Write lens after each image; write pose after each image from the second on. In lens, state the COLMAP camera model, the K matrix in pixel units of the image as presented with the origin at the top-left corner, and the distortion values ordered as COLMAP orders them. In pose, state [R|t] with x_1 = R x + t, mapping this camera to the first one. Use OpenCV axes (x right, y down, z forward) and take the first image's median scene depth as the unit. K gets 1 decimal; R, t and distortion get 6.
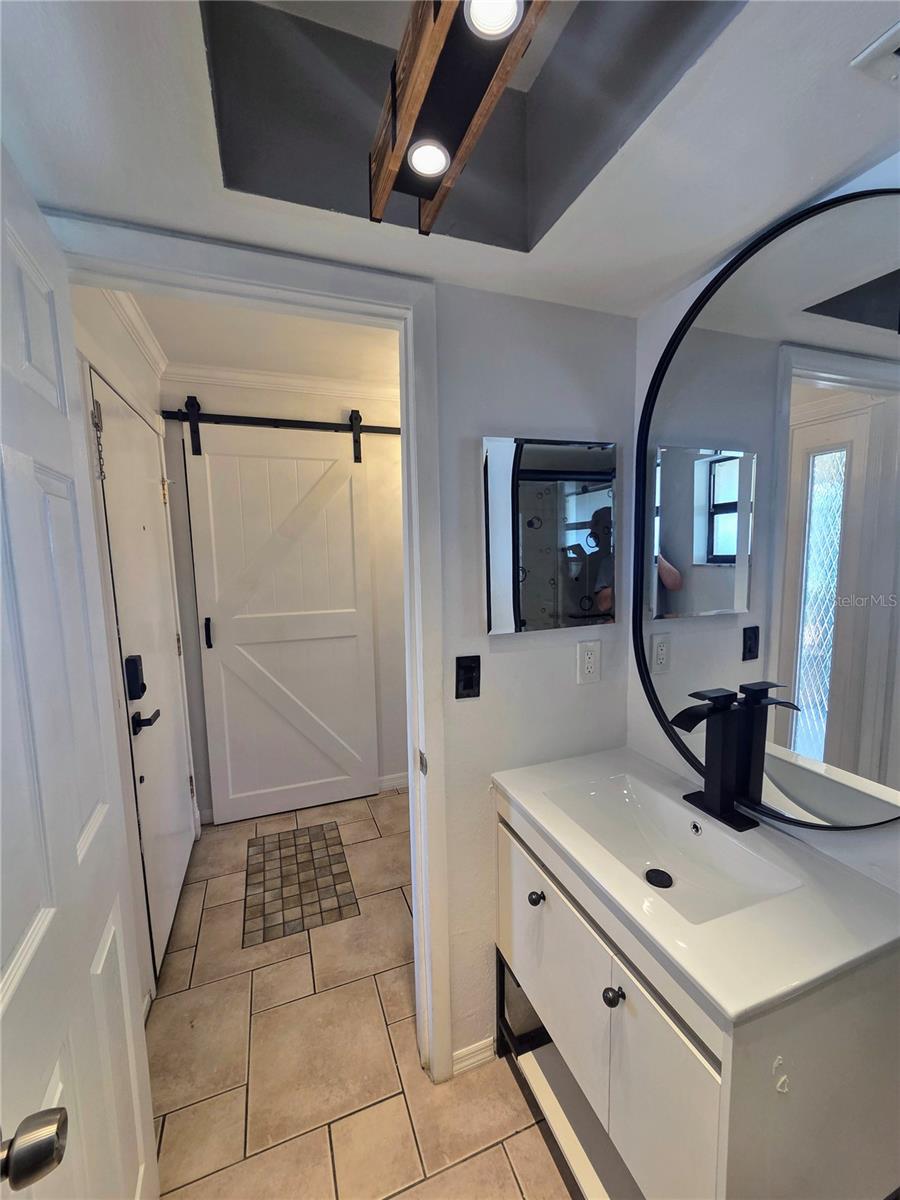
lens RADIAL K [[491.5, 0, 450.6], [0, 491.5, 598.3], [0, 0, 1]] dist [0.006039, -0.000884]
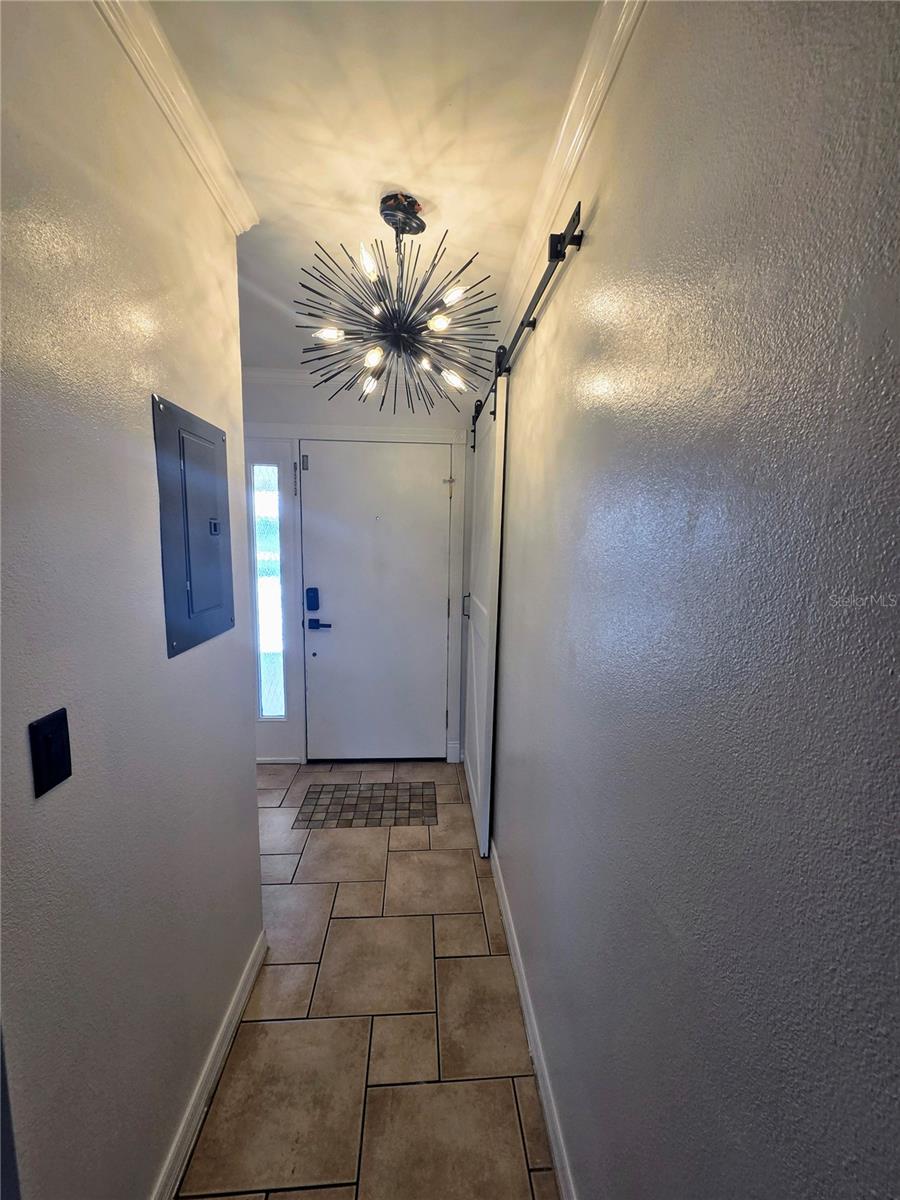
lens RADIAL K [[491.5, 0, 450.2], [0, 491.5, 602.2], [0, 0, 1]] dist [0.006039, -0.000884]
pose [[-0.290952, 0.136428, -0.946961, 0.693344], [-0.120503, 0.976673, 0.177733, -0.149251], [0.949119, 0.165823, -0.267725, 1.434053]]
